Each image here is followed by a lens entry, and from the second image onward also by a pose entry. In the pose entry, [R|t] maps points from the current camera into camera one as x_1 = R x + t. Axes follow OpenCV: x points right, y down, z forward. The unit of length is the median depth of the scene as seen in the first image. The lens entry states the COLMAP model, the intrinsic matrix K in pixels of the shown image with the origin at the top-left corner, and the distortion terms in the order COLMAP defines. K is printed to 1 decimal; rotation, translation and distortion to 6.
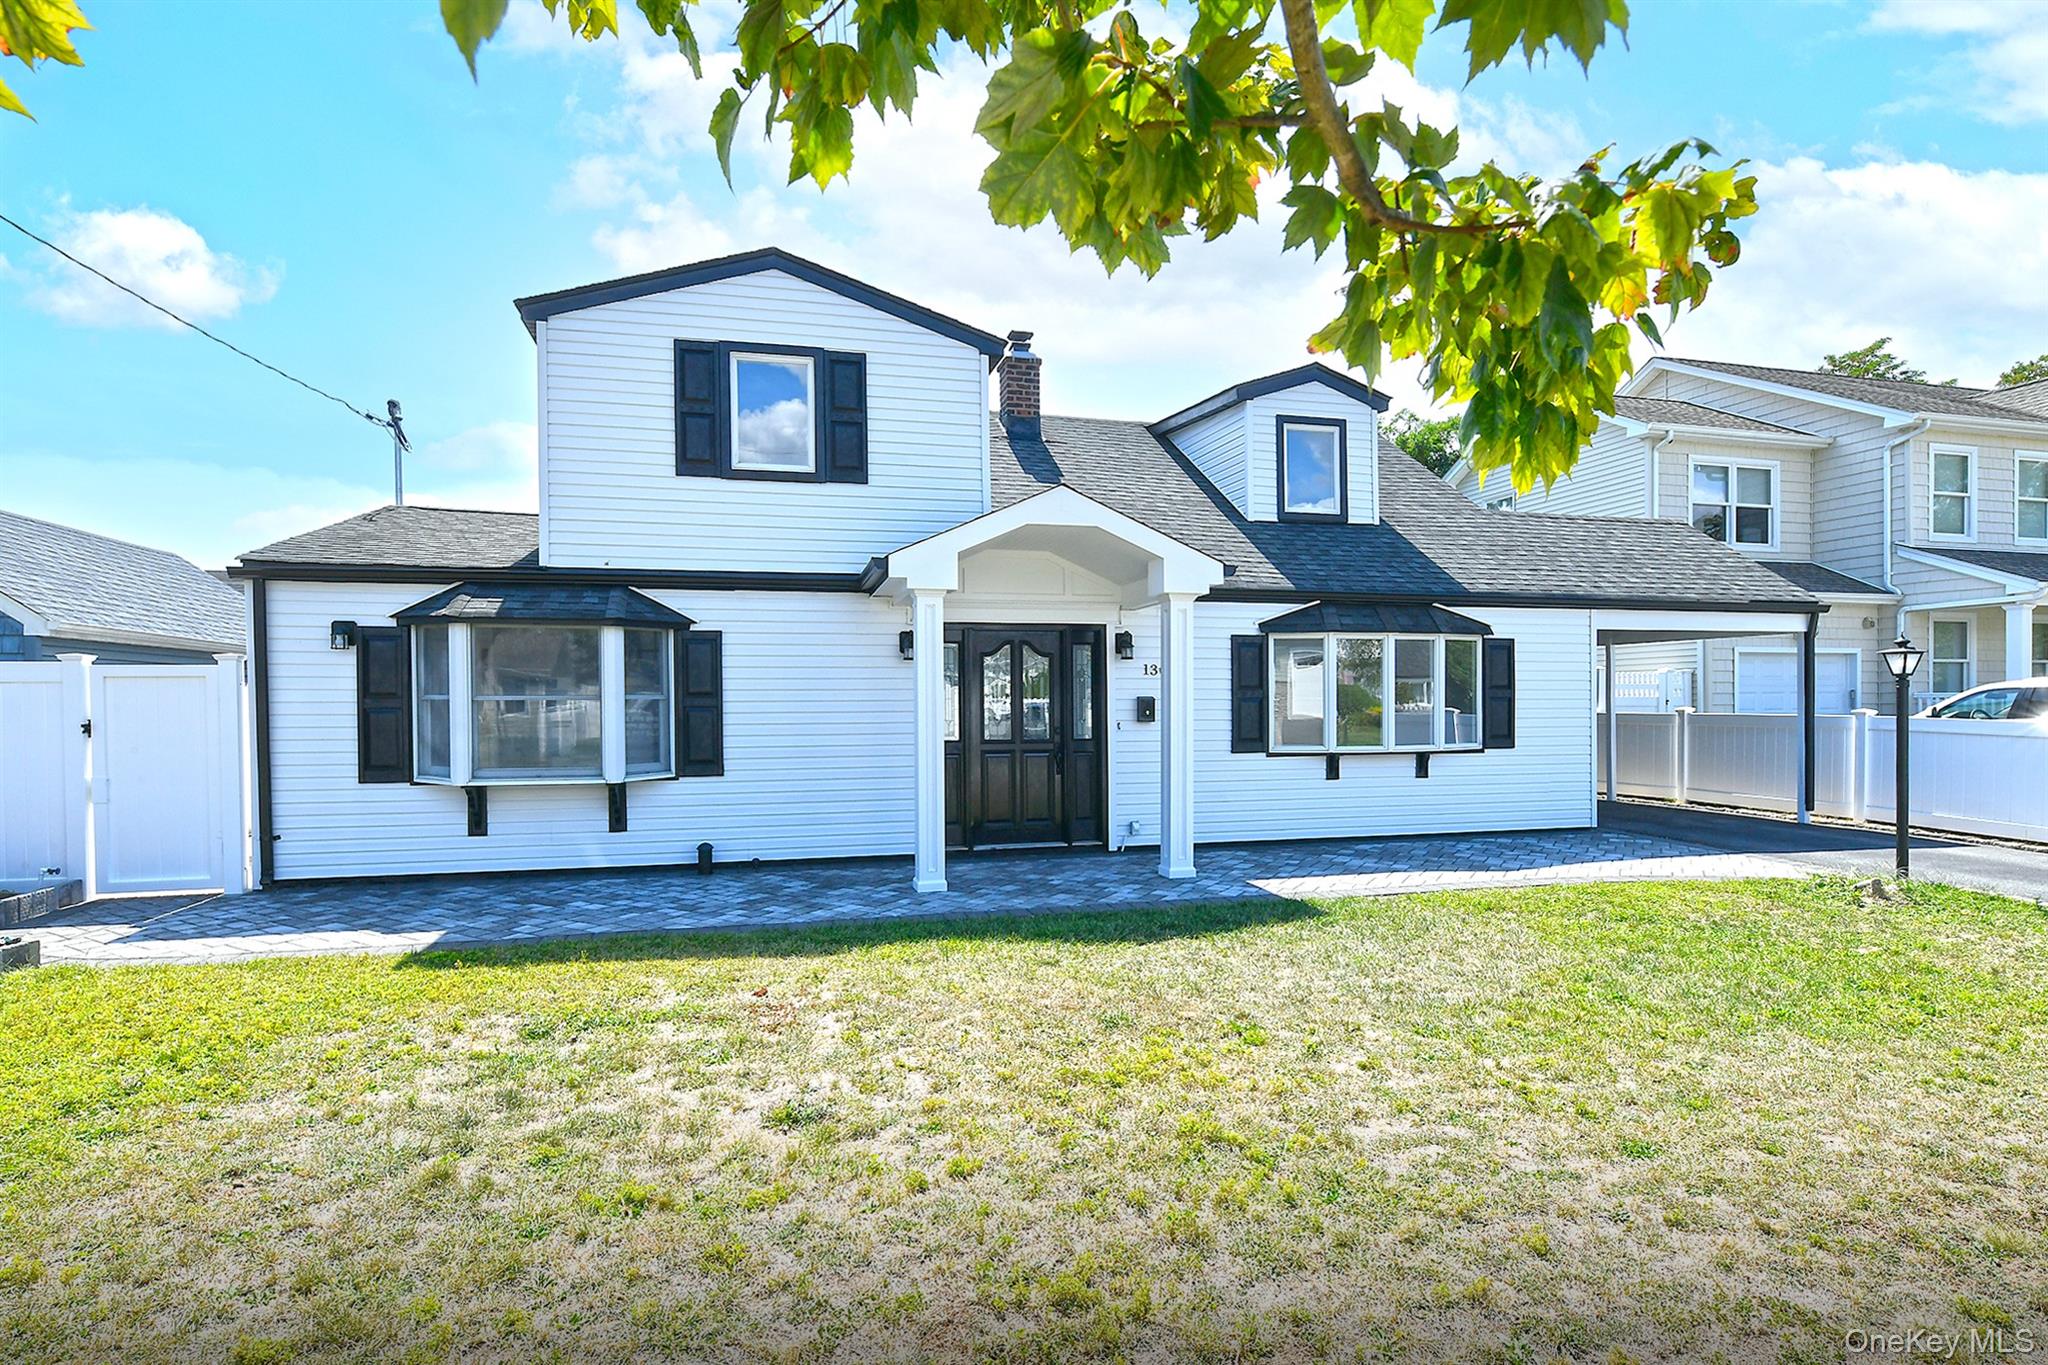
lens RADIAL K [[1037.0, 0, 1022.4], [0, 1037.0, 710.6], [0, 0, 1]] dist [-0.005177, -0.001425]
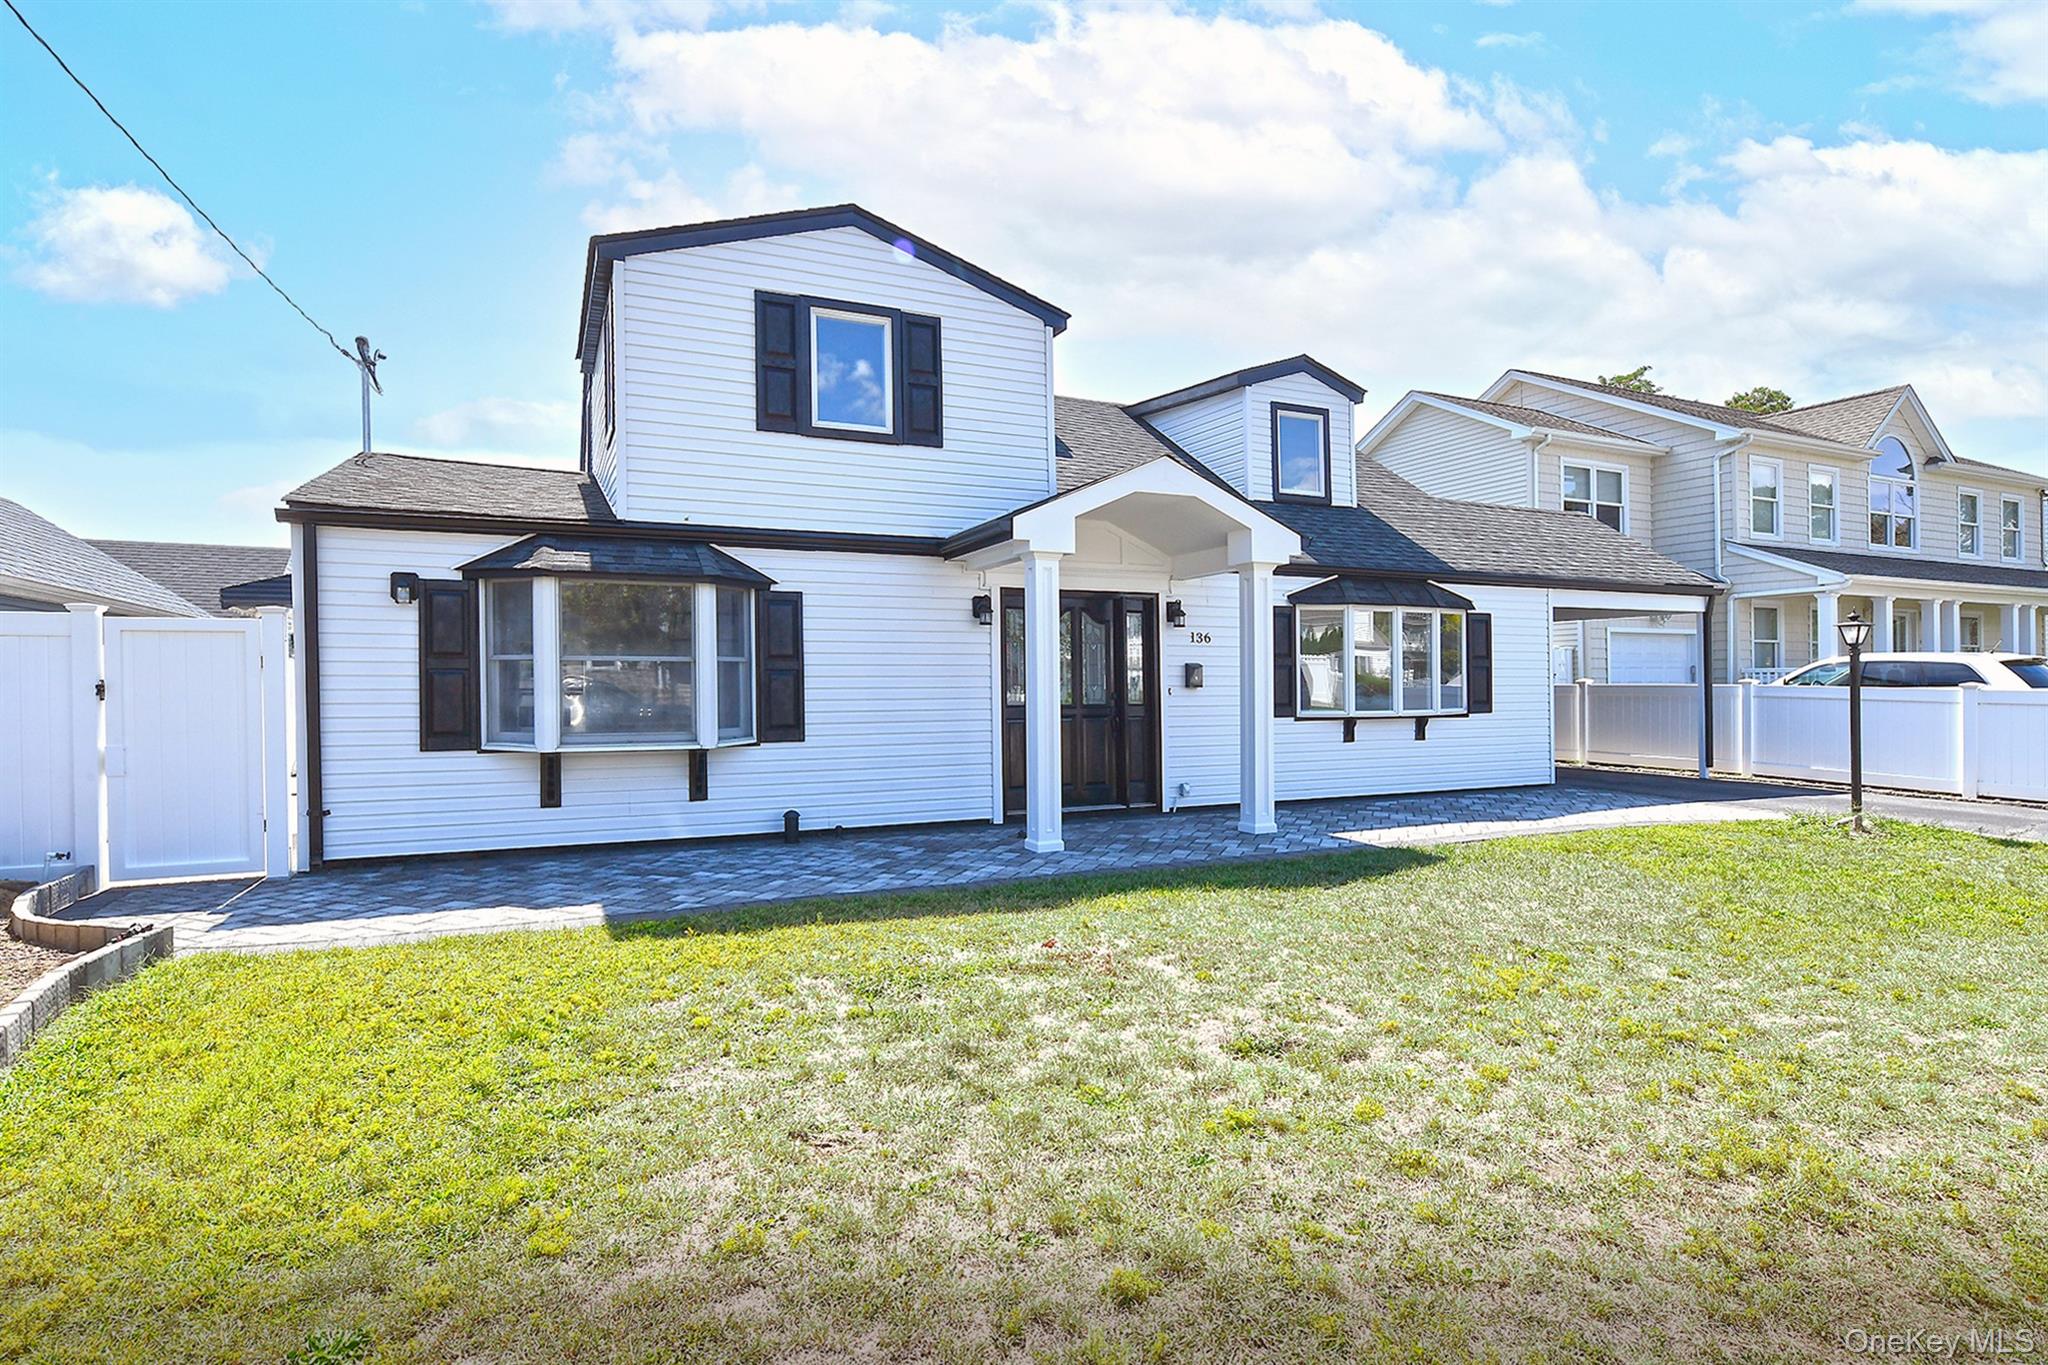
lens RADIAL K [[1027.7, 0, 1025.2], [0, 1027.7, 678.1], [0, 0, 1]] dist [-0.001352, -0.006631]
pose [[0.983824, 0.001632, 0.179129, -0.257606], [0.000923, 0.999899, -0.014180, 0.017619], [-0.179134, 0.014116, 0.983723, 0.016518]]
